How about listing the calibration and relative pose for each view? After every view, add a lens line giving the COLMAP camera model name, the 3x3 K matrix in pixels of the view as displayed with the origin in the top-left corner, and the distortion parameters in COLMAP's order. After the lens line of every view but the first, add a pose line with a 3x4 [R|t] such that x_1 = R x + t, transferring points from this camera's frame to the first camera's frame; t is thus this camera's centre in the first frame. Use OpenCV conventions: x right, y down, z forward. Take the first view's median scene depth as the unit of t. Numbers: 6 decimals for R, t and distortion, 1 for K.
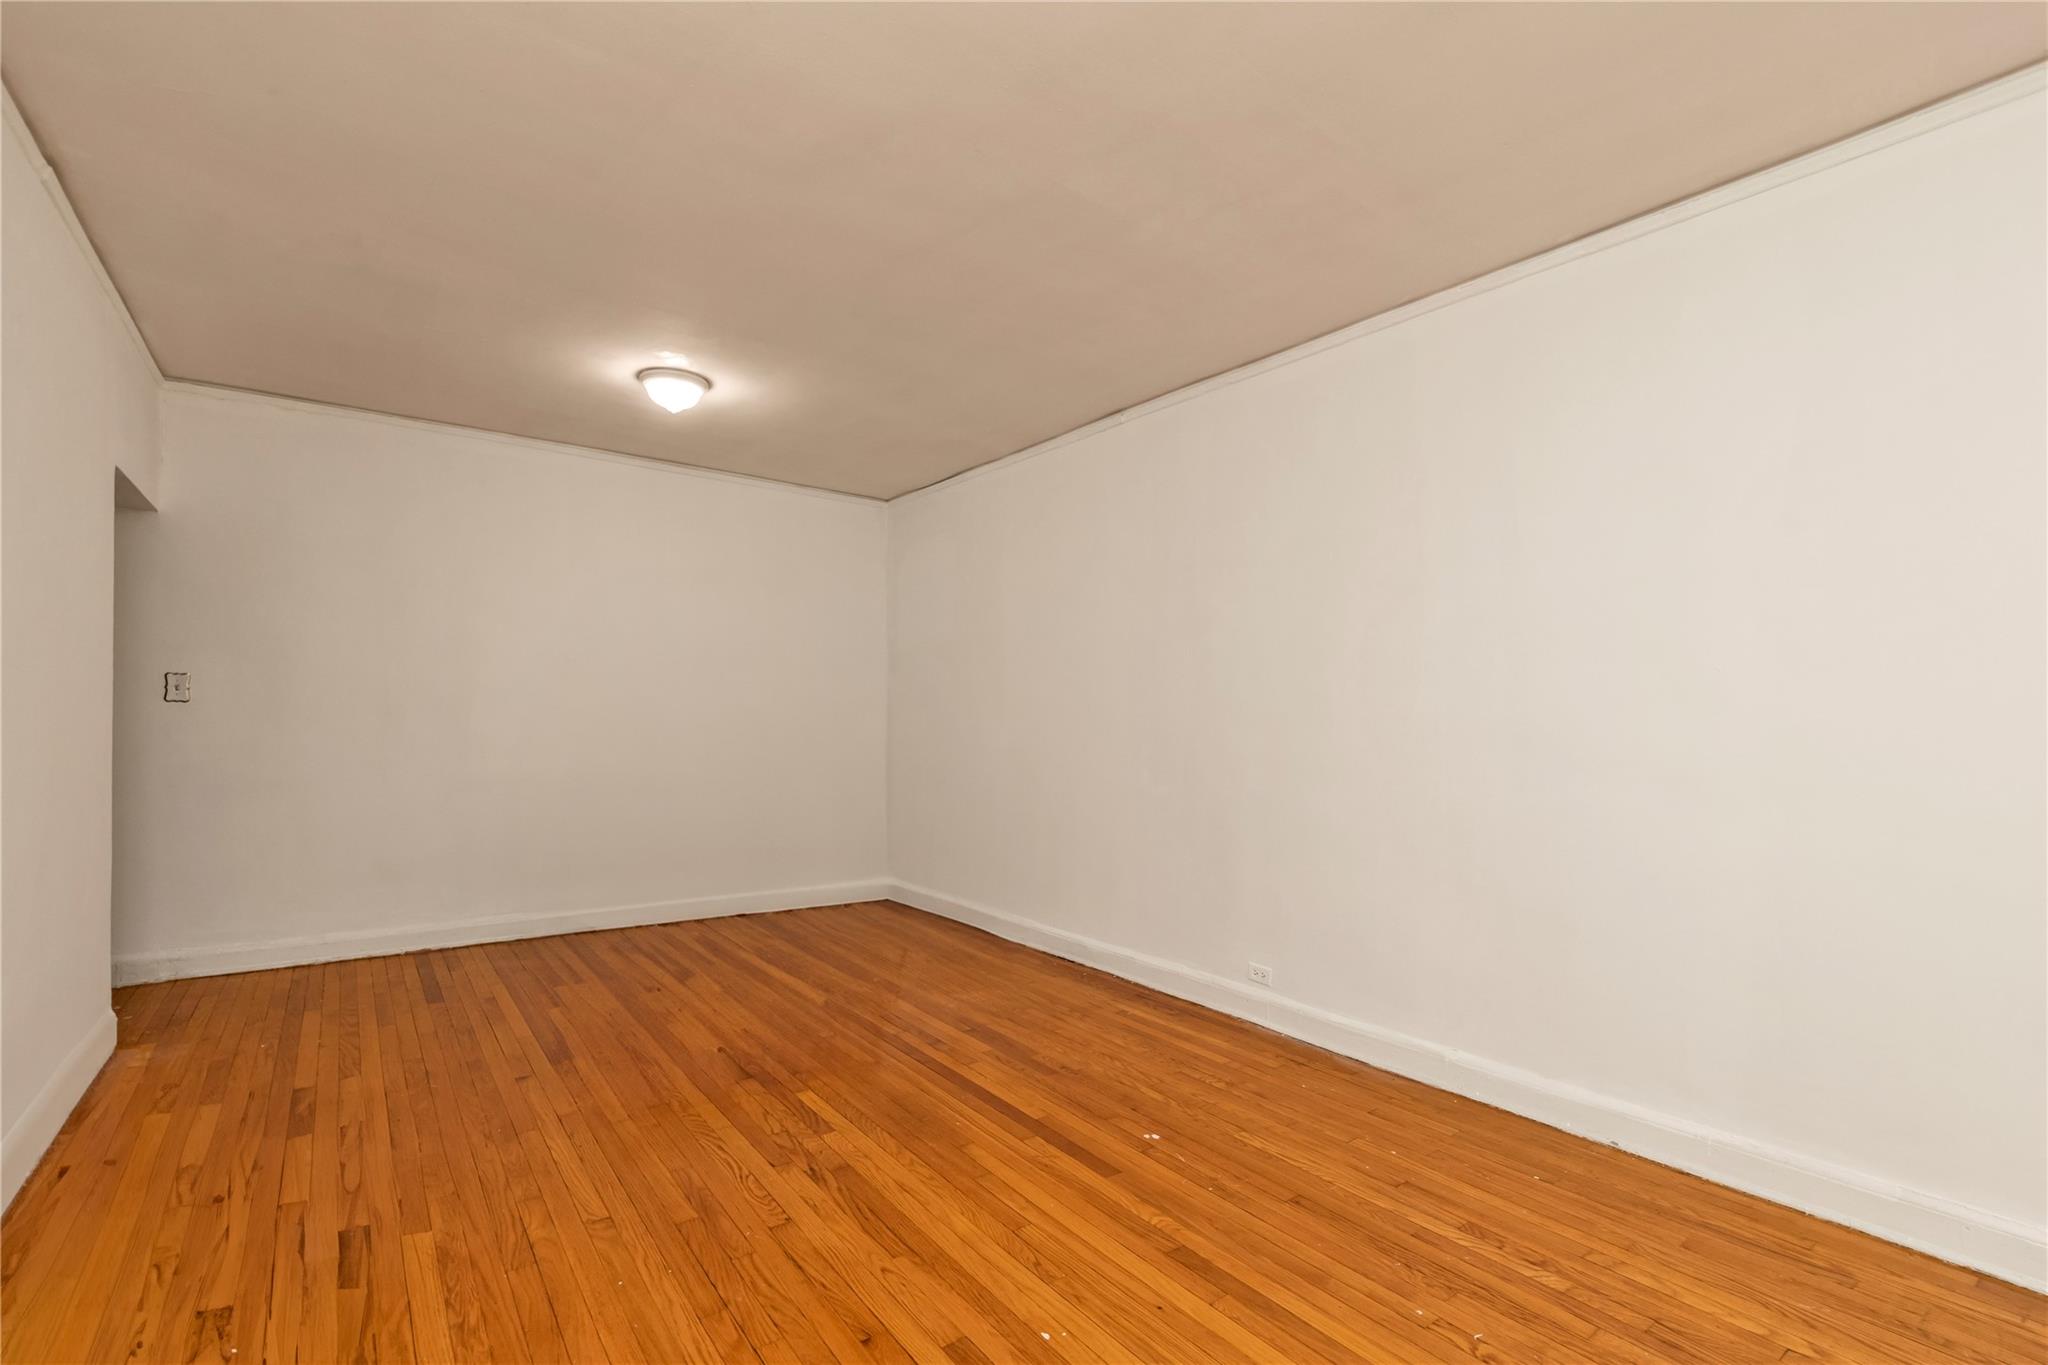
lens RADIAL K [[904.6, 0, 1021.2], [0, 904.6, 720.1], [0, 0, 1]] dist [0.001156, -0.000290]
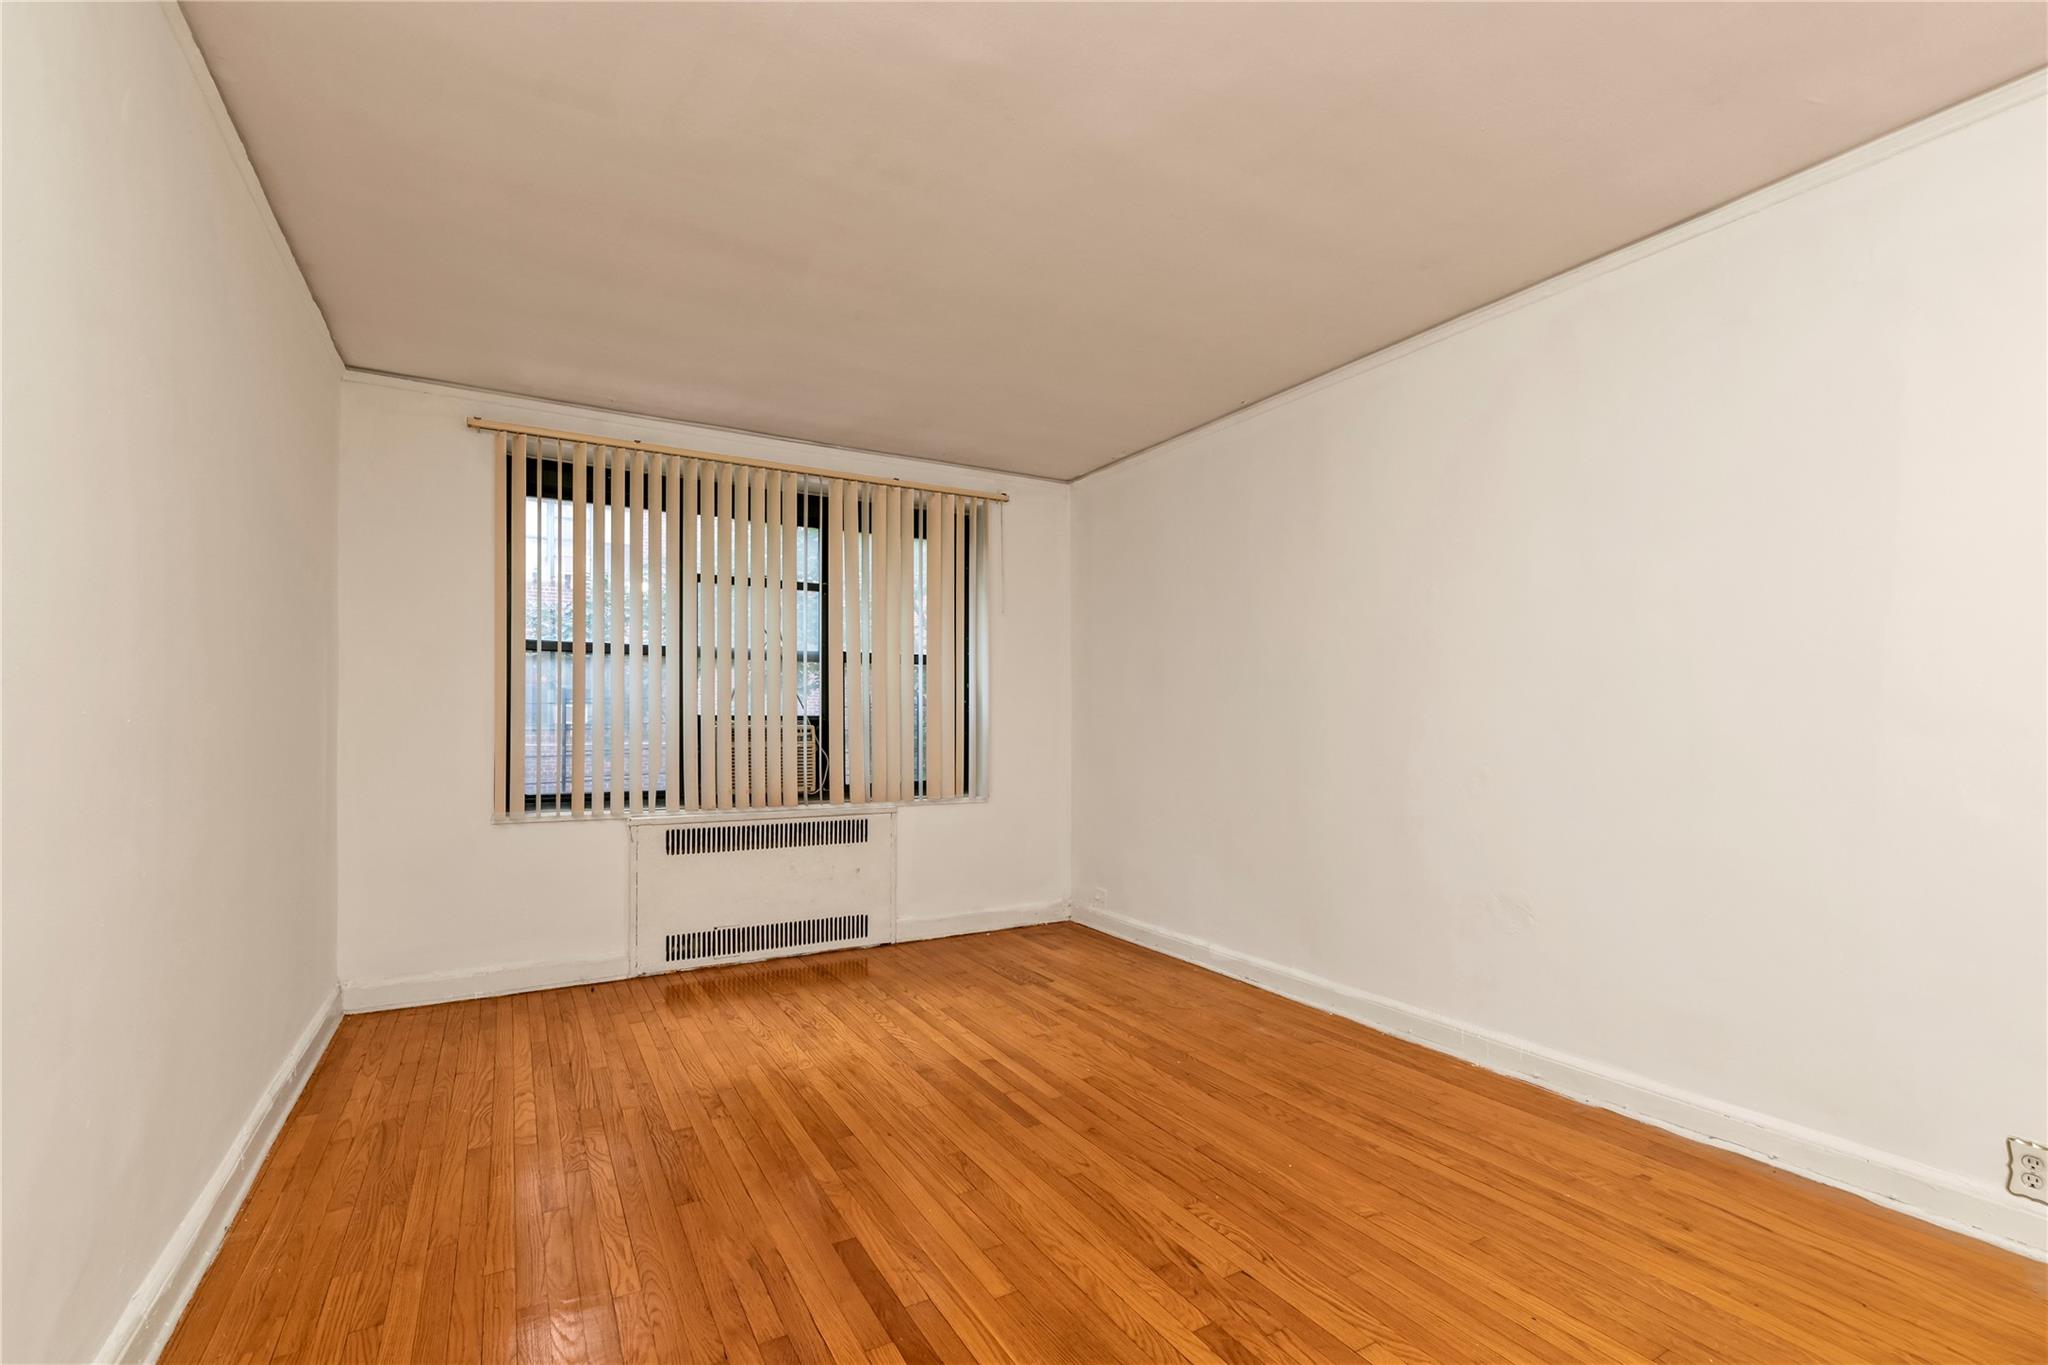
lens RADIAL K [[904.6, 0, 1021.2], [0, 904.6, 720.1], [0, 0, 1]] dist [0.001156, -0.000290]
pose [[-0.992667, -0.012550, 0.120227, -0.158195], [-0.013039, 0.999910, -0.003284, -0.001516], [-0.120175, -0.004828, -0.992741, 1.752330]]
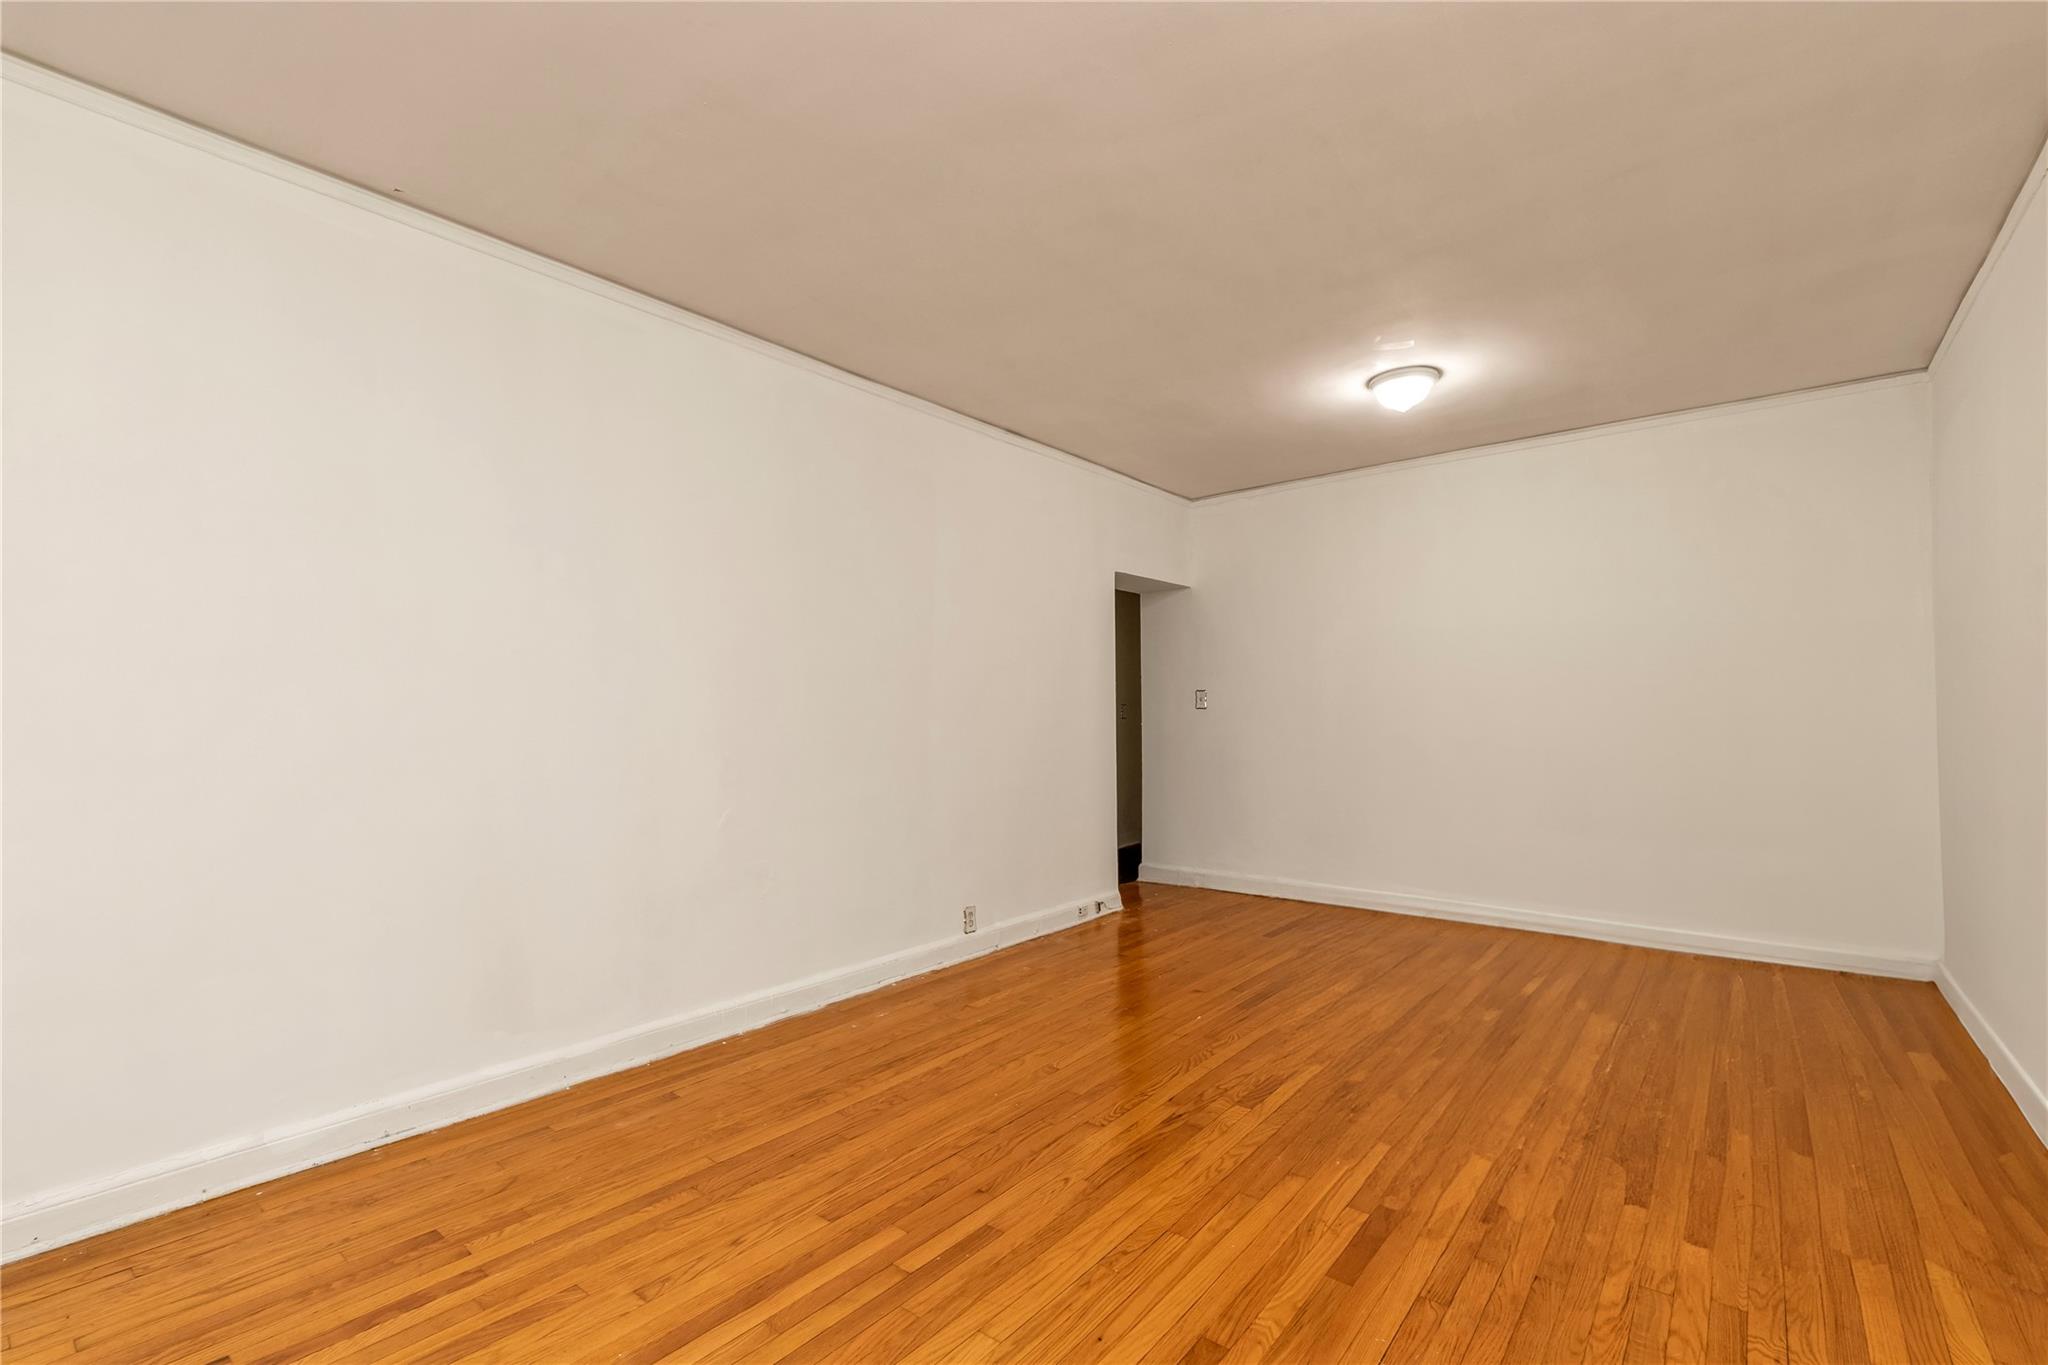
lens RADIAL K [[904.6, 0, 1021.2], [0, 904.6, 720.1], [0, 0, 1]] dist [0.001156, -0.000290]
pose [[0.249252, -0.010326, -0.968384, 0.760268], [0.011524, 0.999904, -0.007696, 0.015326], [0.968370, -0.009241, 0.249347, 0.509497]]
